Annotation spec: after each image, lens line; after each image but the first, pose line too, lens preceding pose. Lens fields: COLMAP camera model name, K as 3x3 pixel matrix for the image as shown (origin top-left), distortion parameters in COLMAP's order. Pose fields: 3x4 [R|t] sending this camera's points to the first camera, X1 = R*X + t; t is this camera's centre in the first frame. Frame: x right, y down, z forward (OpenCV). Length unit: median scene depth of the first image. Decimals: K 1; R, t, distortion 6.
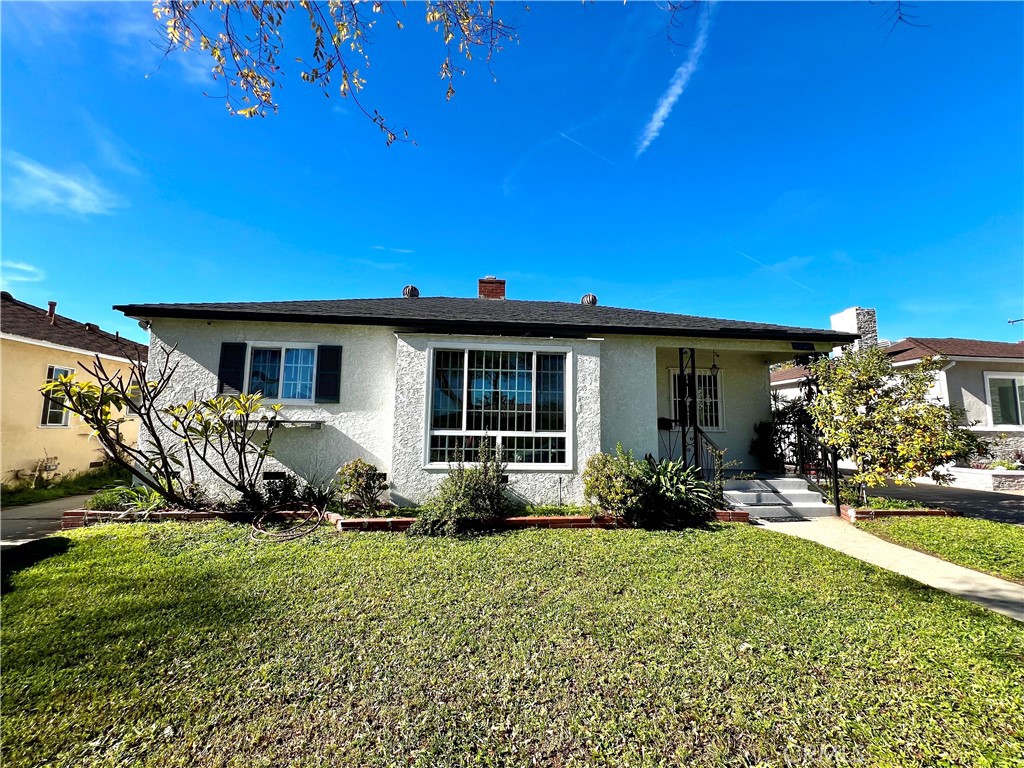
lens RADIAL K [[409.0, 0, 511.8], [0, 409.0, 383.9], [0, 0, 1]] dist [-0.001745, 0.000042]
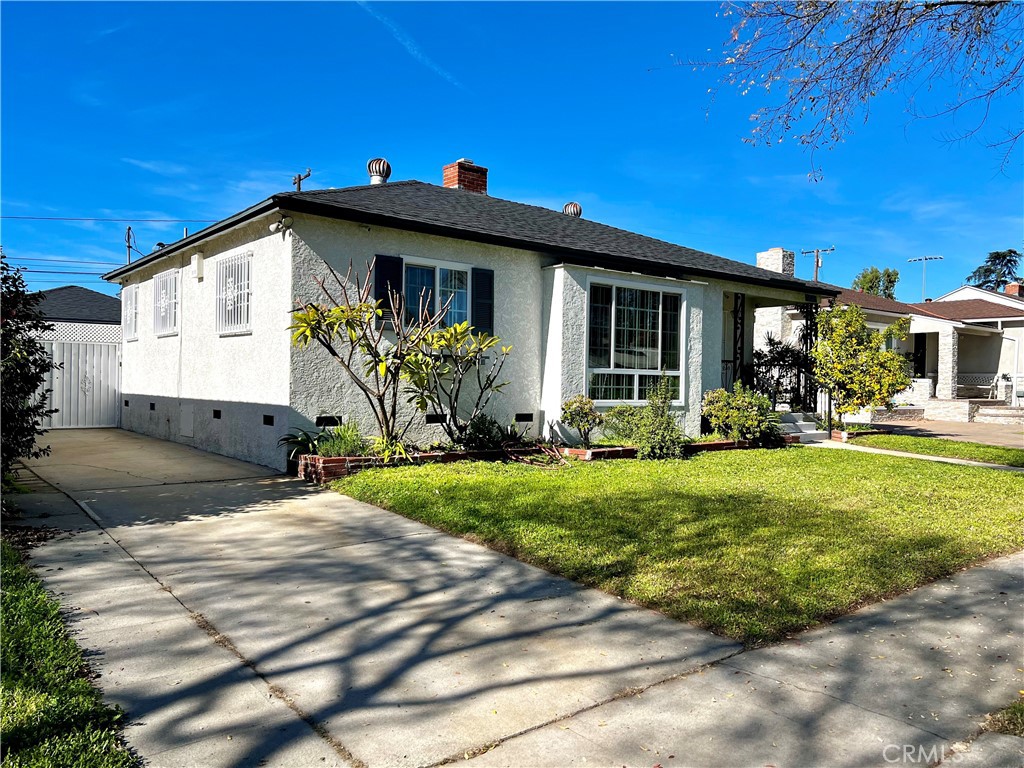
lens RADIAL K [[765.9, 0, 508.6], [0, 765.9, 385.0], [0, 0, 1]] dist [0.032802, -0.005919]
pose [[0.836571, -0.002469, 0.547853, -1.302407], [-0.067616, 0.991879, 0.107720, -0.029134], [-0.543671, -0.127158, 0.829610, -0.401250]]
